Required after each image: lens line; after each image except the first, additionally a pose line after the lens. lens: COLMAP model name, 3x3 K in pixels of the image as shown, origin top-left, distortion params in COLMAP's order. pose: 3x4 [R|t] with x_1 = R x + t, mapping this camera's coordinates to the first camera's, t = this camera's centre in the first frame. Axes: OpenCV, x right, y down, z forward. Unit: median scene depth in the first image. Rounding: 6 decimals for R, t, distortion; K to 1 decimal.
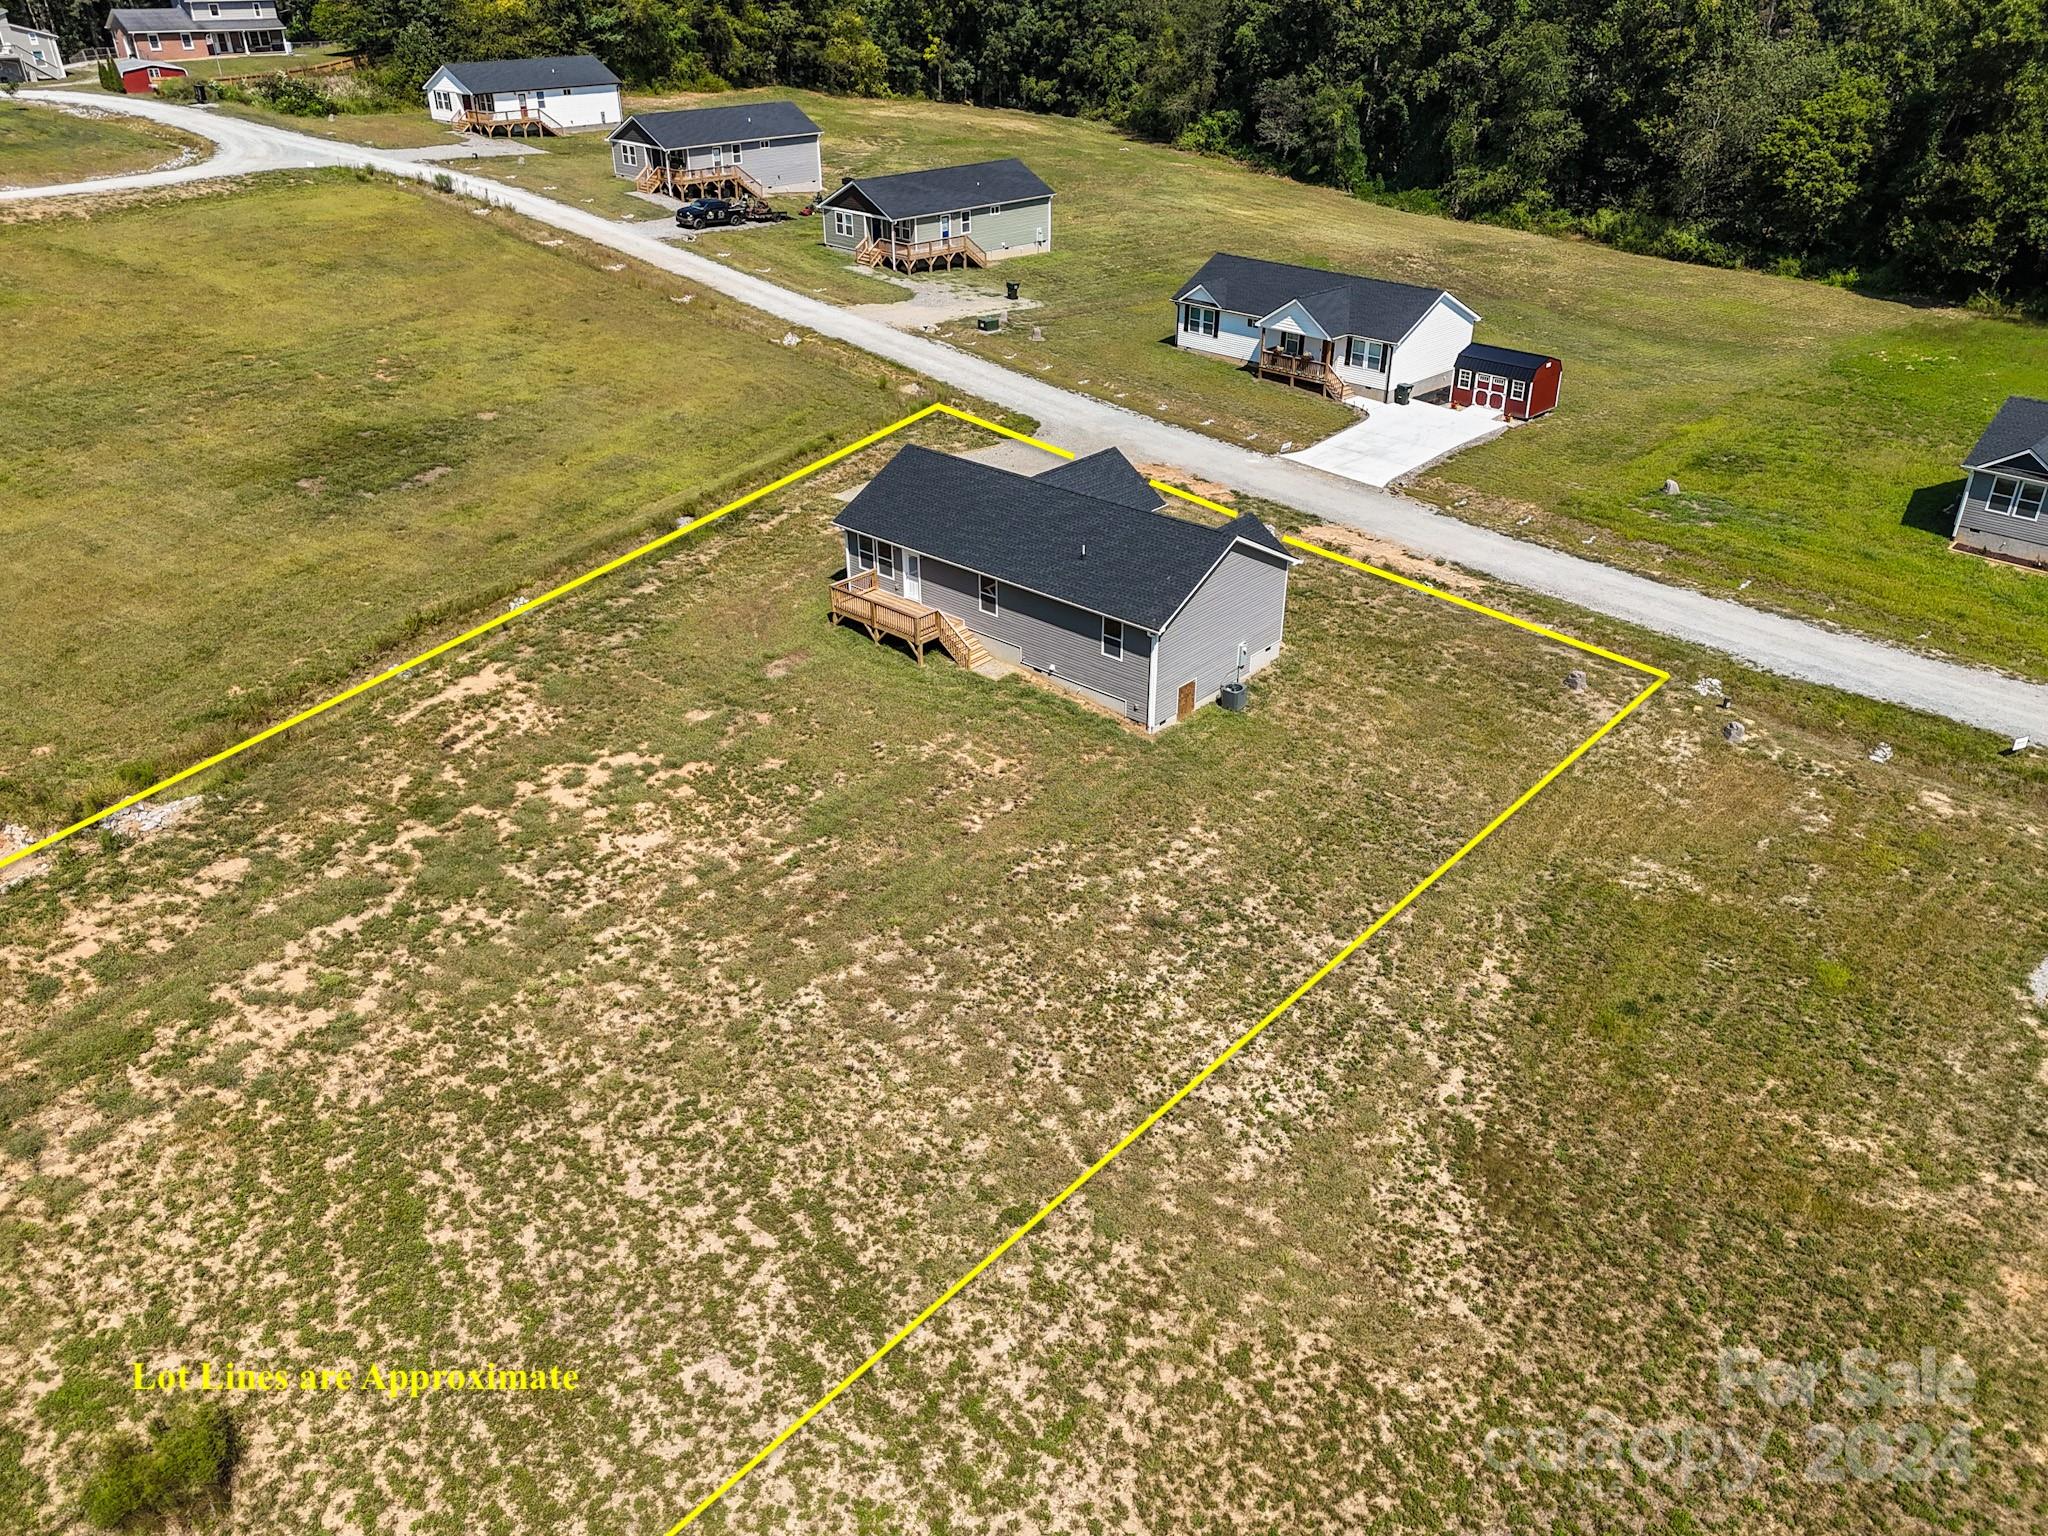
lens RADIAL K [[1505.4, 0, 1024.0], [0, 1505.4, 768.0], [0, 0, 1]] dist [0.077626, -0.075129]
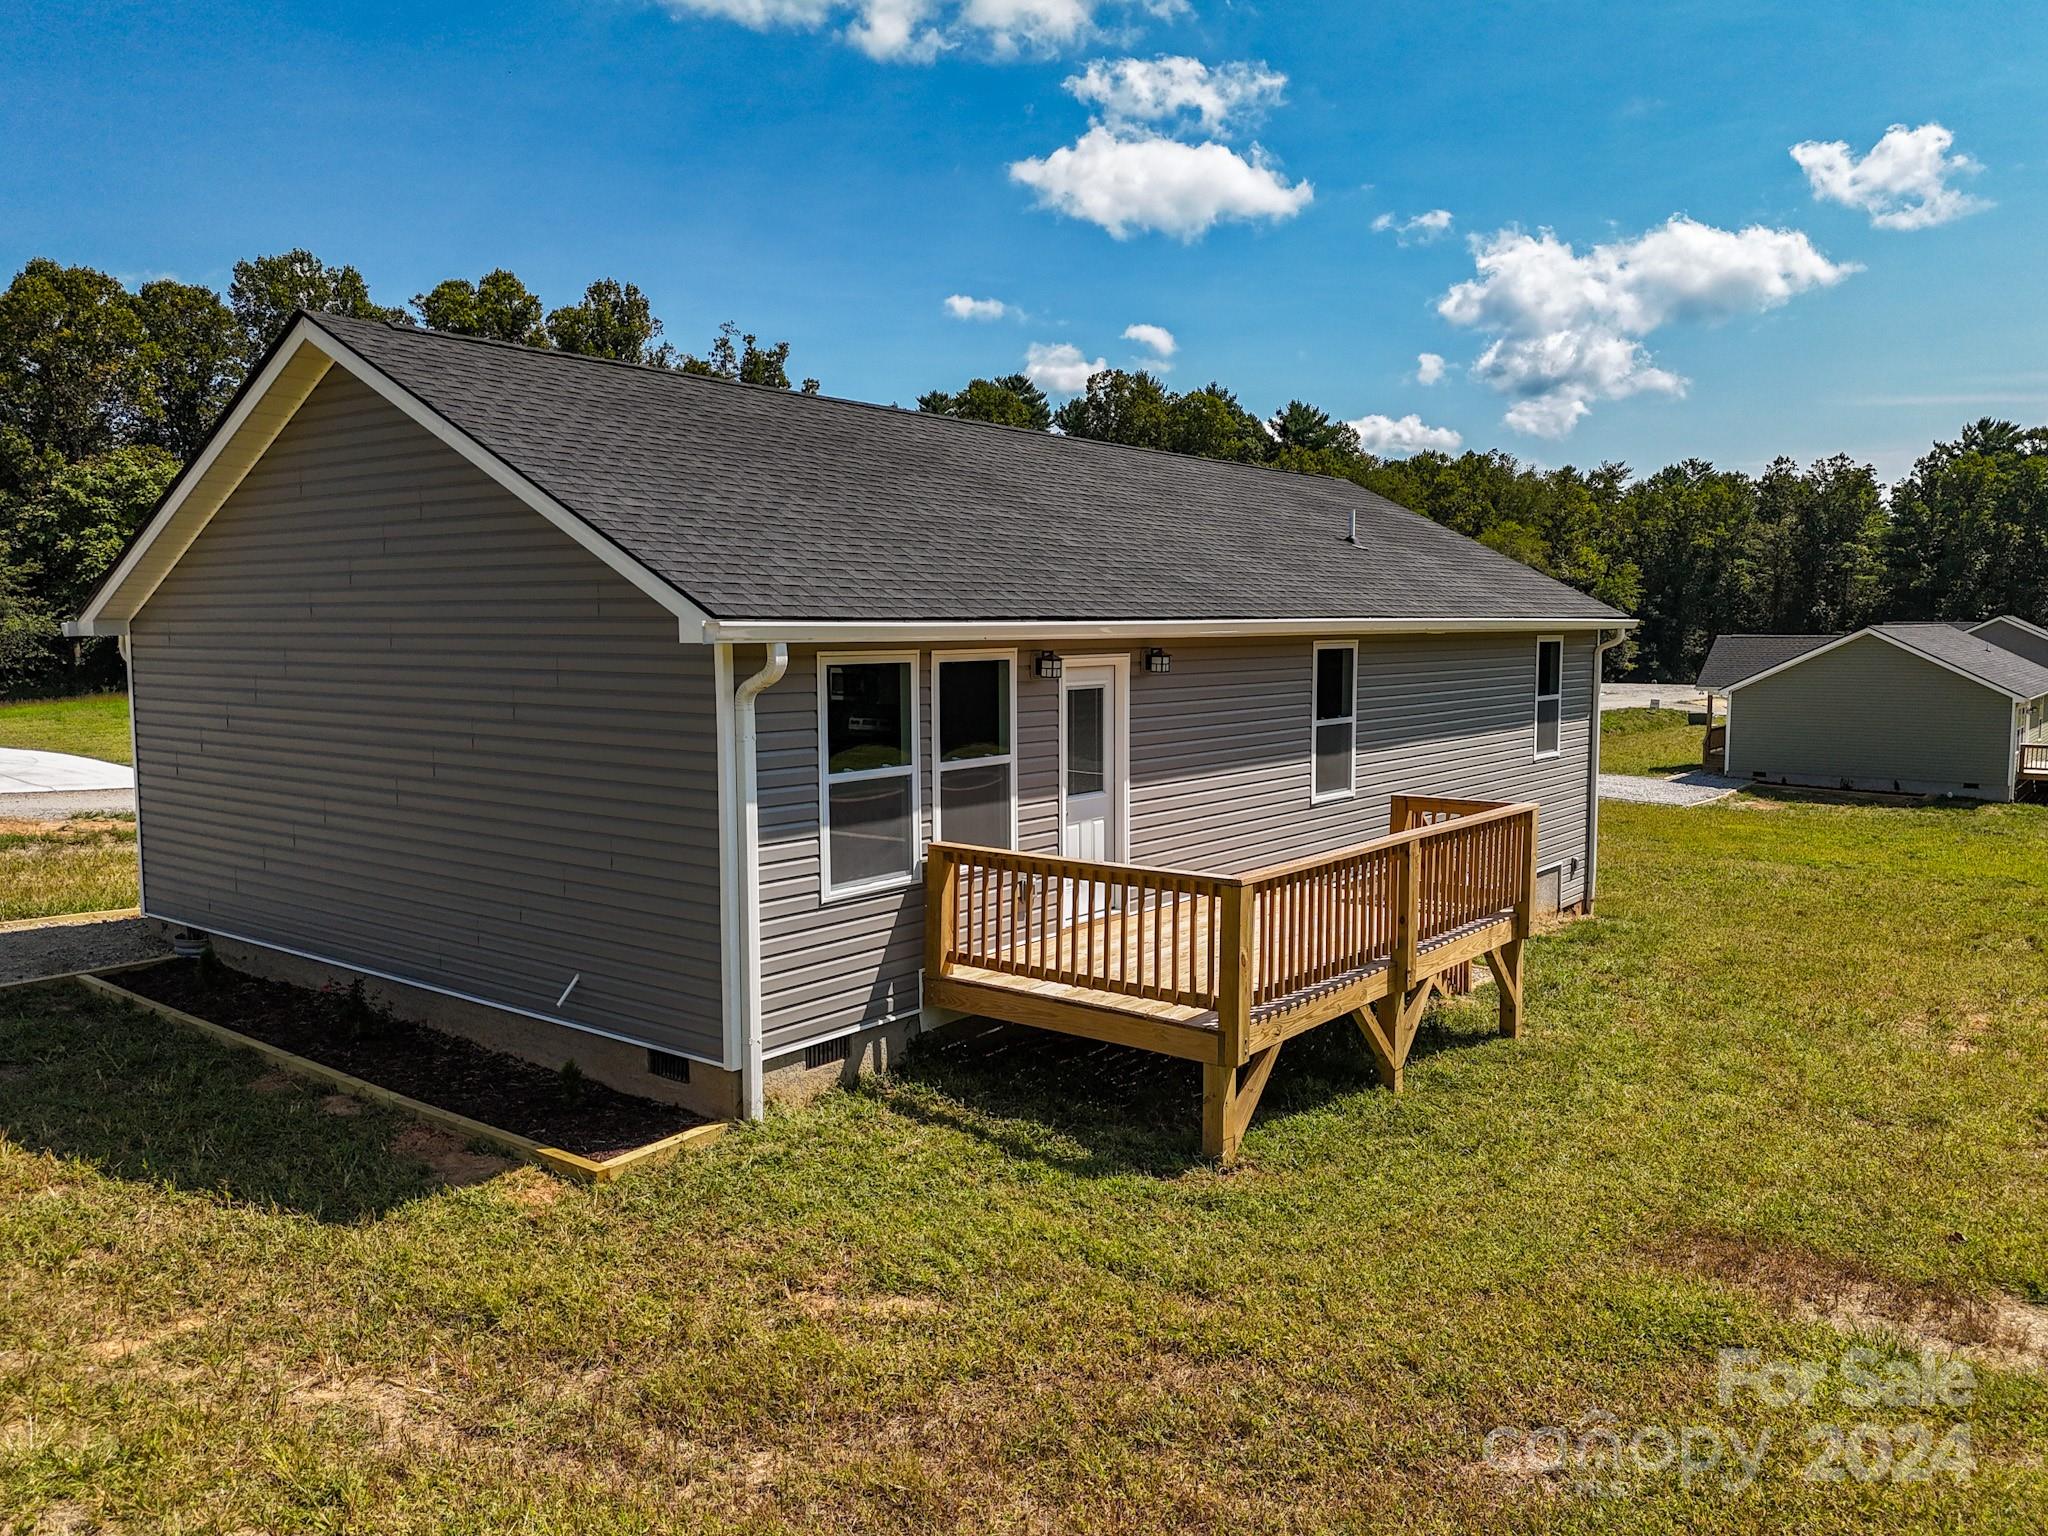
lens RADIAL K [[1505.4, 0, 1024.0], [0, 1505.4, 768.0], [0, 0, 1]] dist [0.077626, -0.075129]
pose [[-0.052102, -0.093876, 0.994220, -0.223856], [0.488403, 0.865988, 0.107363, -0.127932], [-0.871061, 0.491174, 0.000729, 0.821297]]
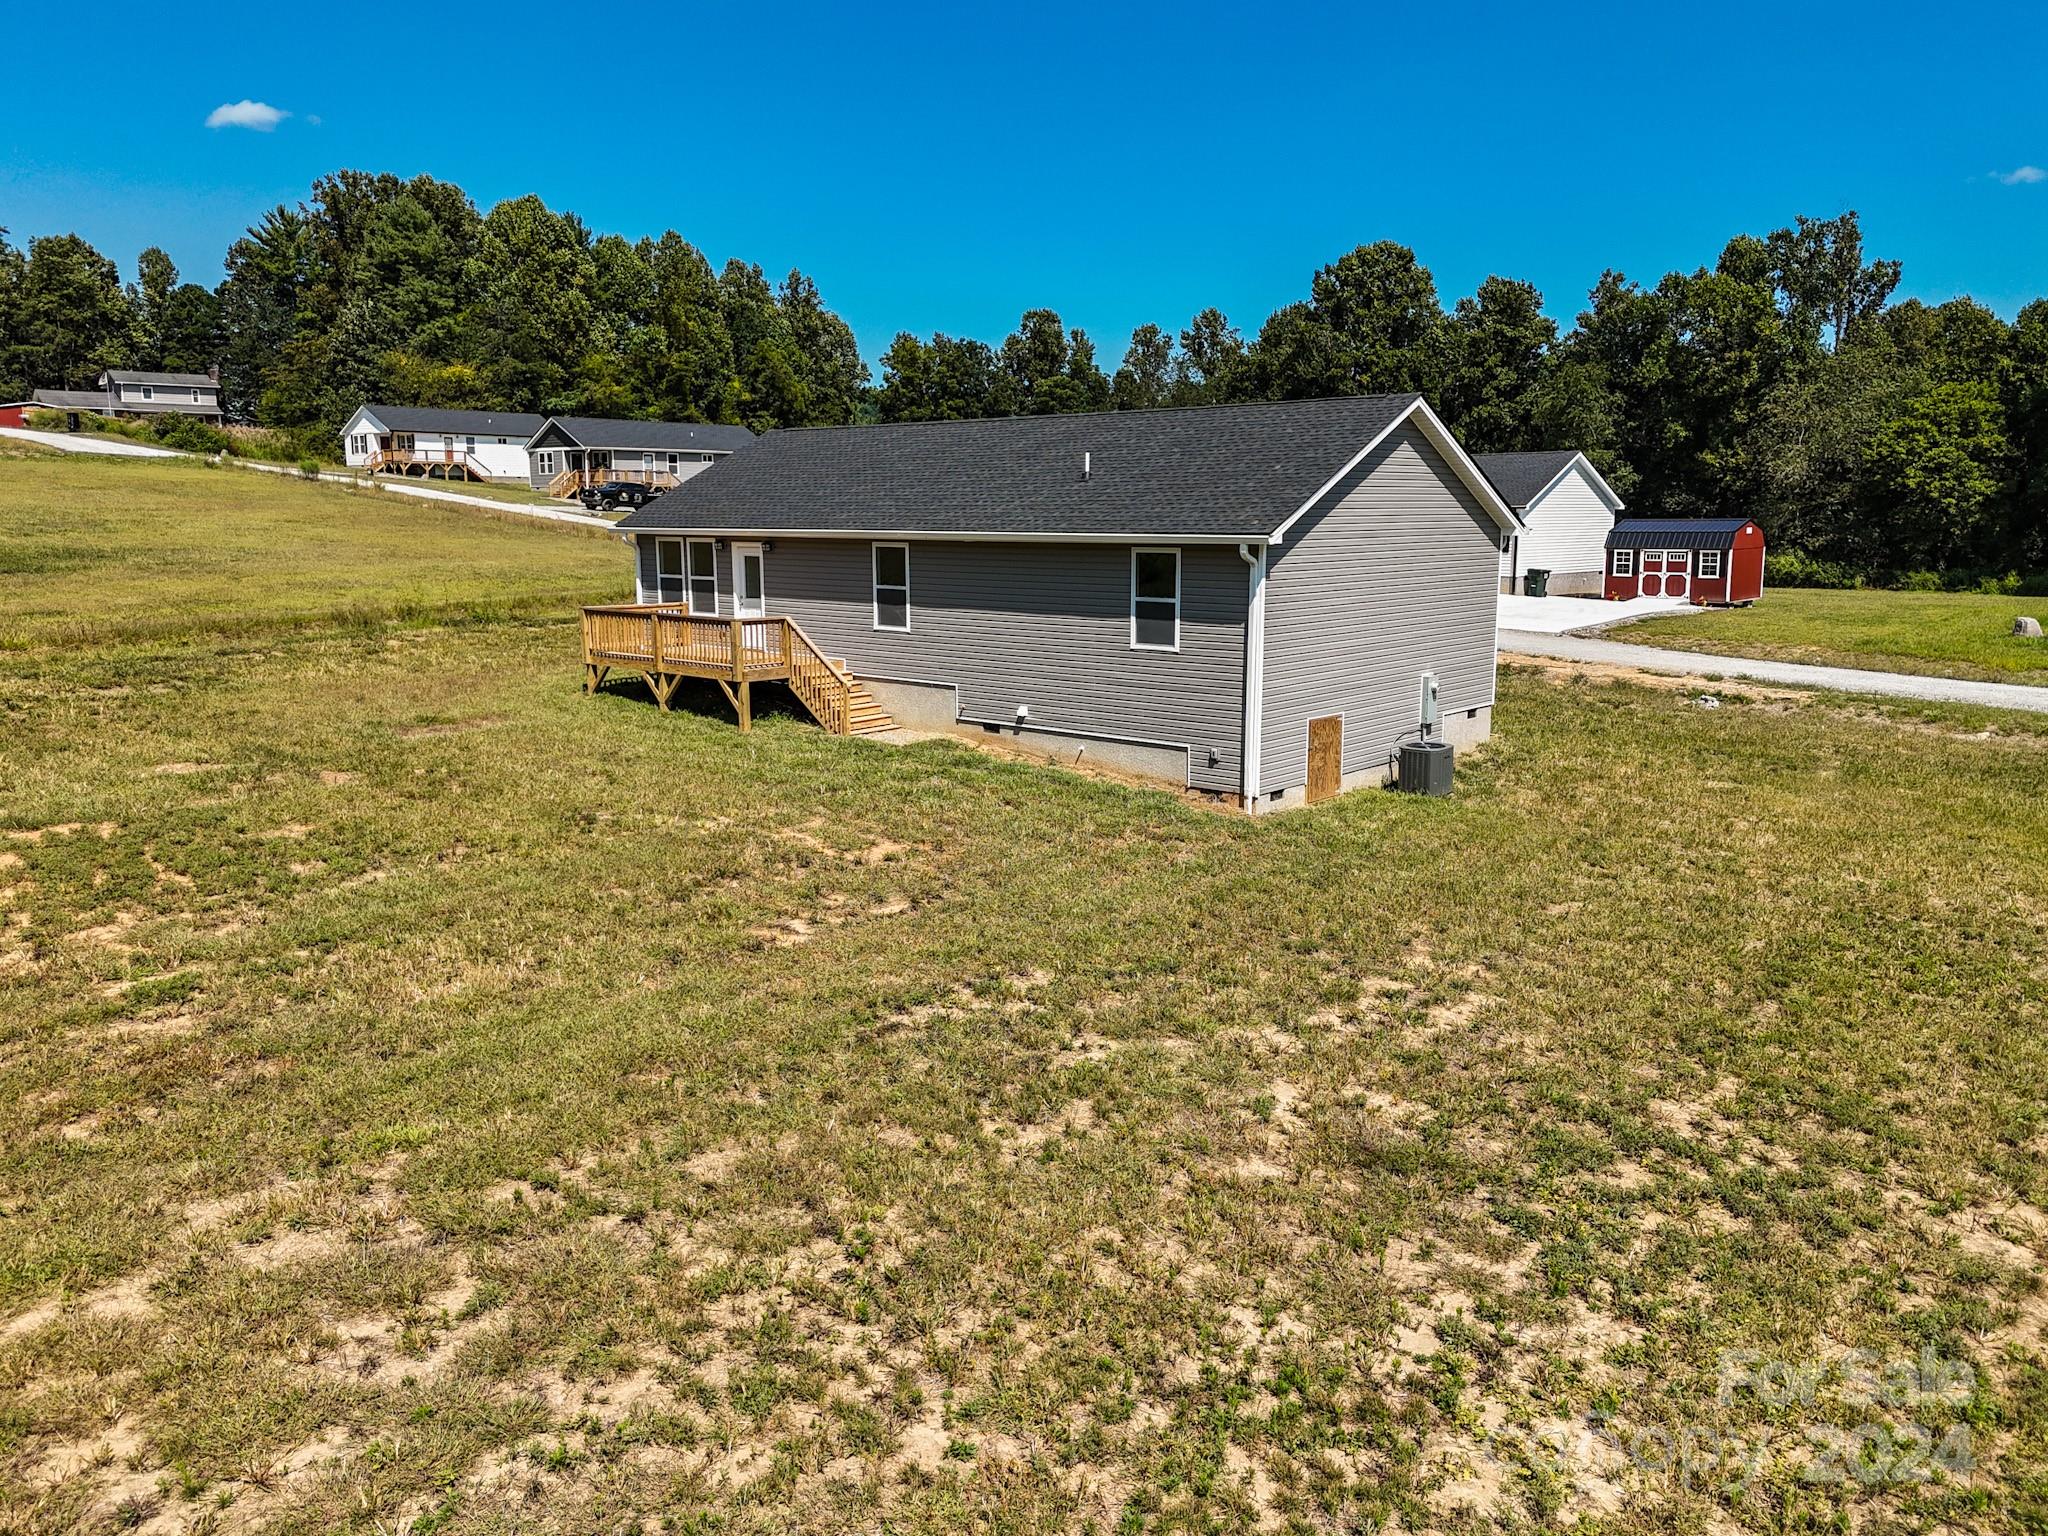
lens RADIAL K [[1505.4, 0, 1024.0], [0, 1505.4, 768.0], [0, 0, 1]] dist [0.077626, -0.075129]
pose [[0.999995, 0.000706, 0.003061, 0.013723], [0.000349, 0.943328, -0.331861, 0.078510], [-0.003122, 0.331860, 0.943323, 0.438241]]
